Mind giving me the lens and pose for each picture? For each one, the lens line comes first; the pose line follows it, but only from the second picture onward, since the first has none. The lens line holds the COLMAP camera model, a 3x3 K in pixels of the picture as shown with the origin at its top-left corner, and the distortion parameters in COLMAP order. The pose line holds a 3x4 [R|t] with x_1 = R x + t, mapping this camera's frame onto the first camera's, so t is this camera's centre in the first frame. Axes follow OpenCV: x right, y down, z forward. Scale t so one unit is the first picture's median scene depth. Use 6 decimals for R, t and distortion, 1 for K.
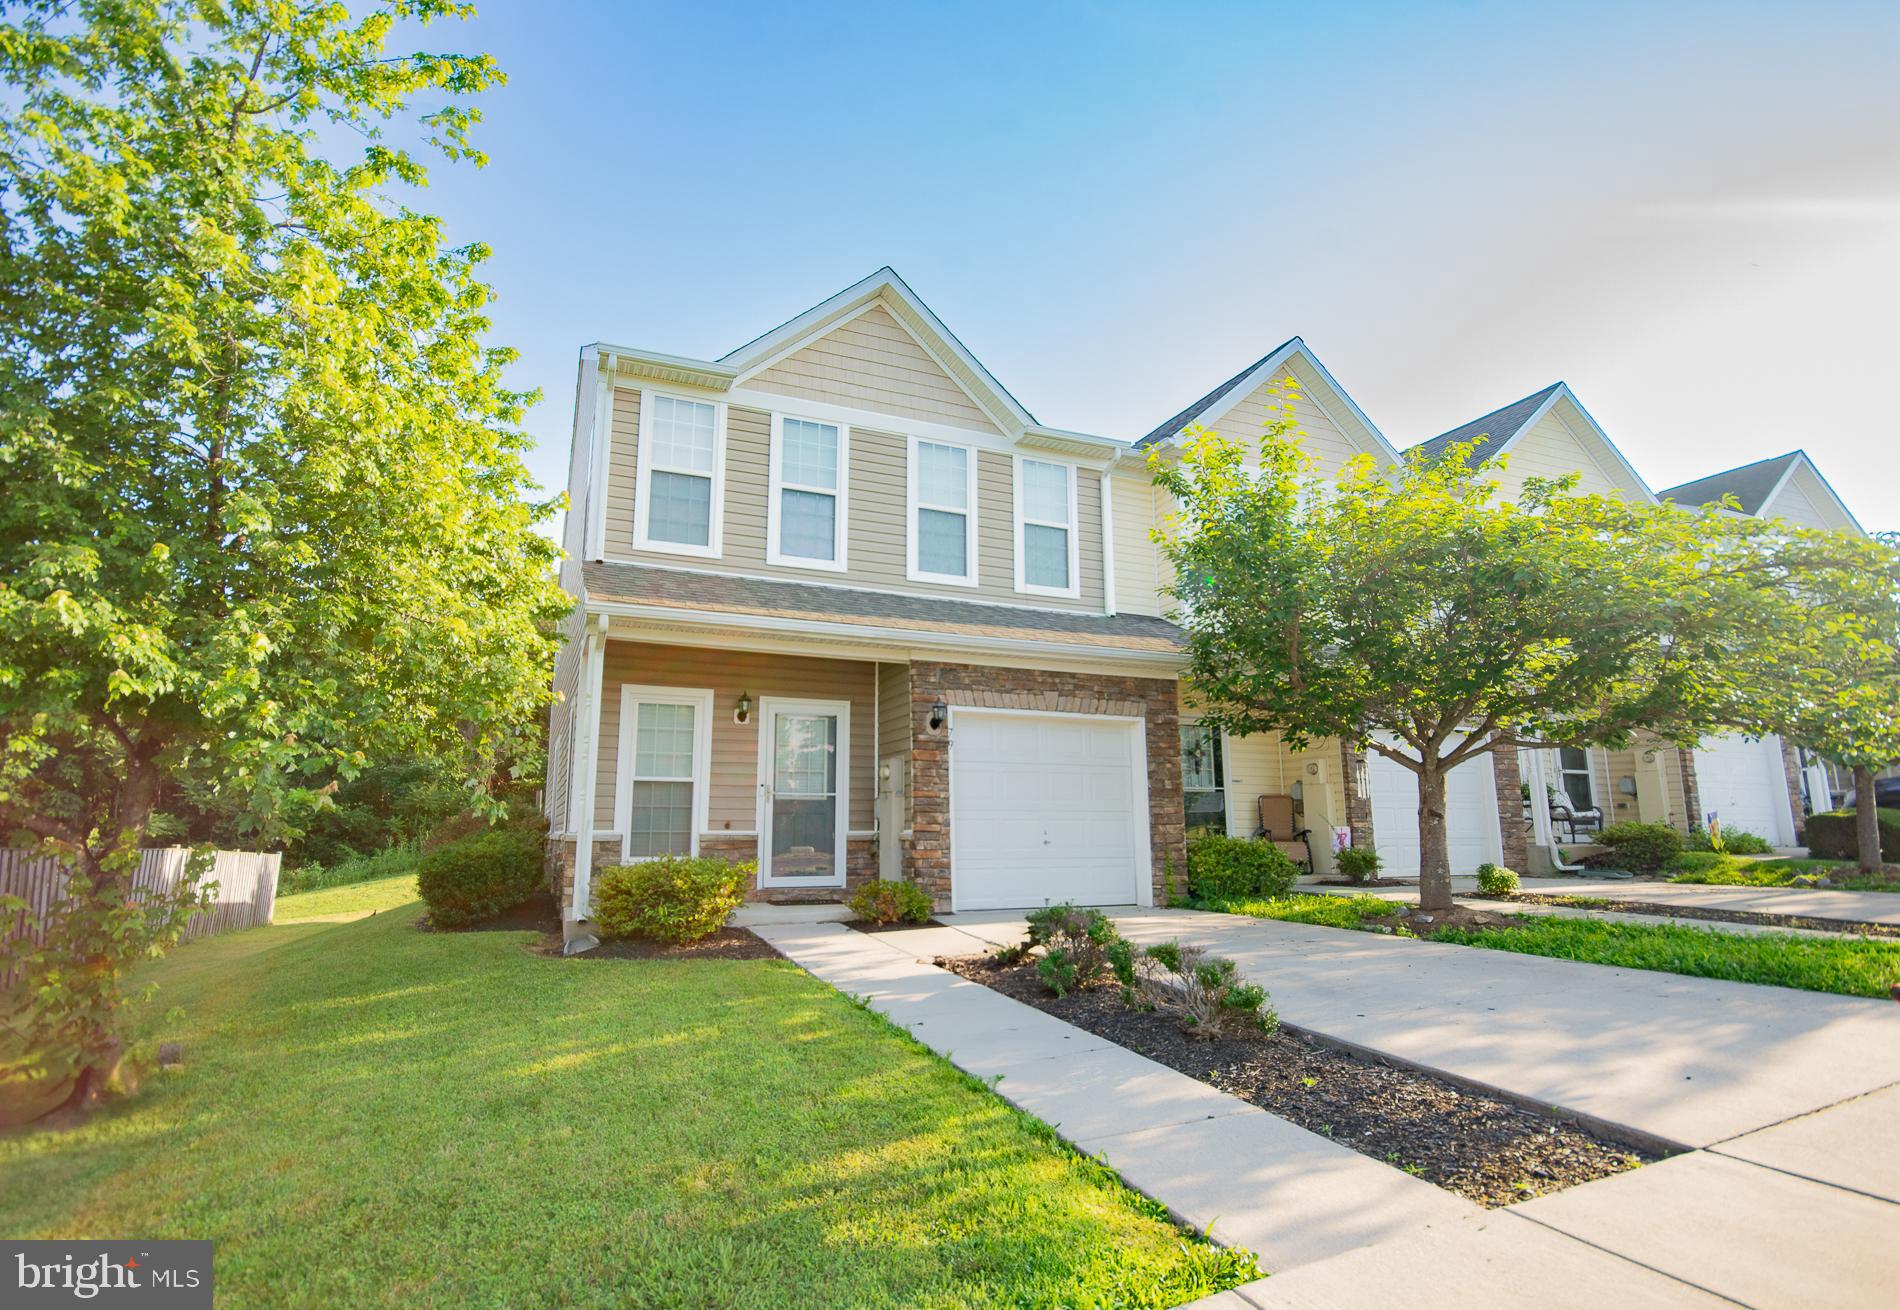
lens RADIAL K [[984.5, 0, 950.0], [0, 984.5, 655.0], [0, 0, 1]] dist [-0.000224, 0.000427]
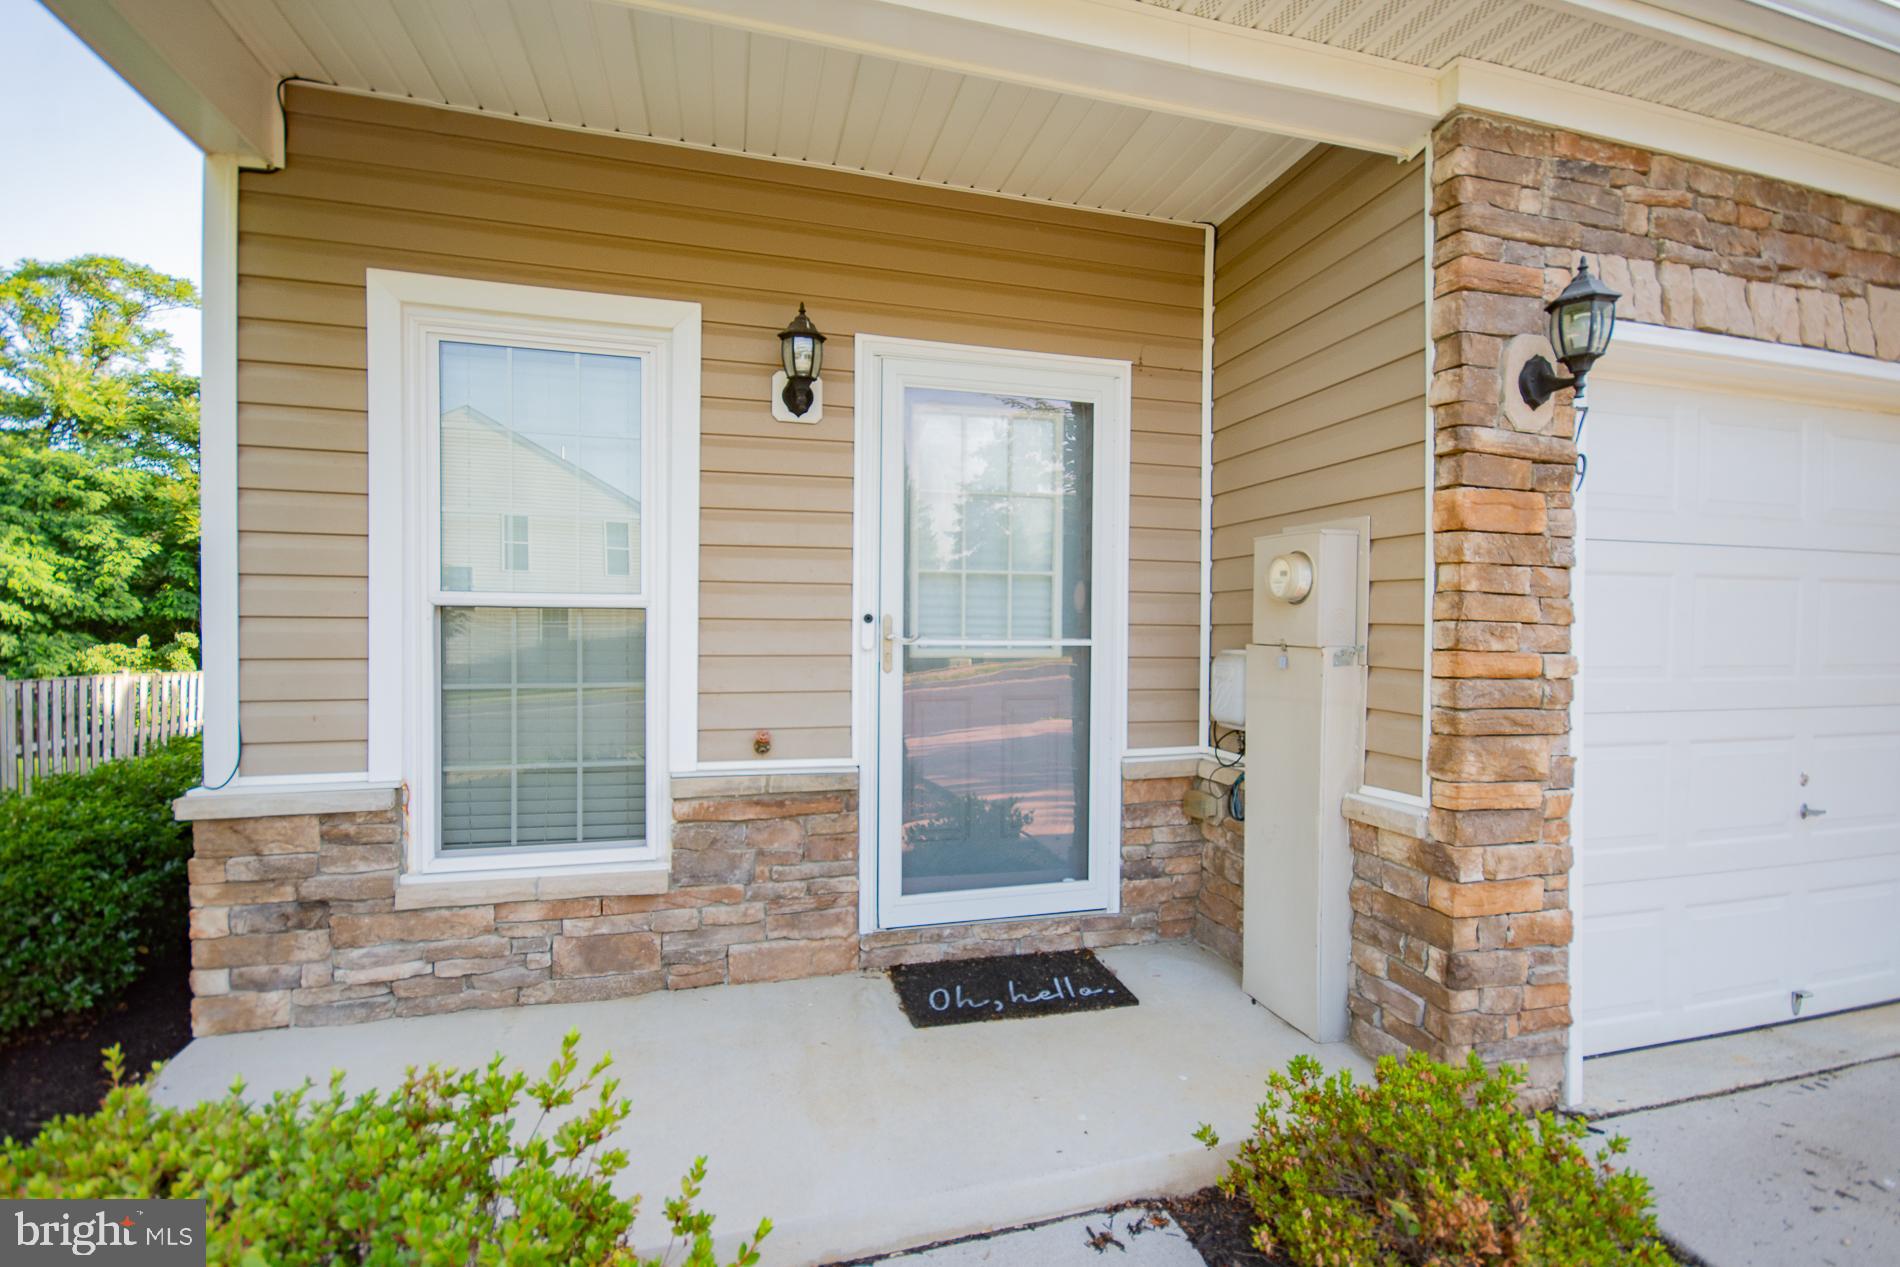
lens RADIAL K [[867.0, 0, 949.3], [0, 867.0, 642.0], [0, 0, 1]] dist [0.000953, -0.000187]
pose [[0.989685, 0.013593, -0.142615, -0.127421], [0.015055, 0.980107, 0.197896, 0.086799], [0.142468, -0.198002, 0.969793, 0.745592]]
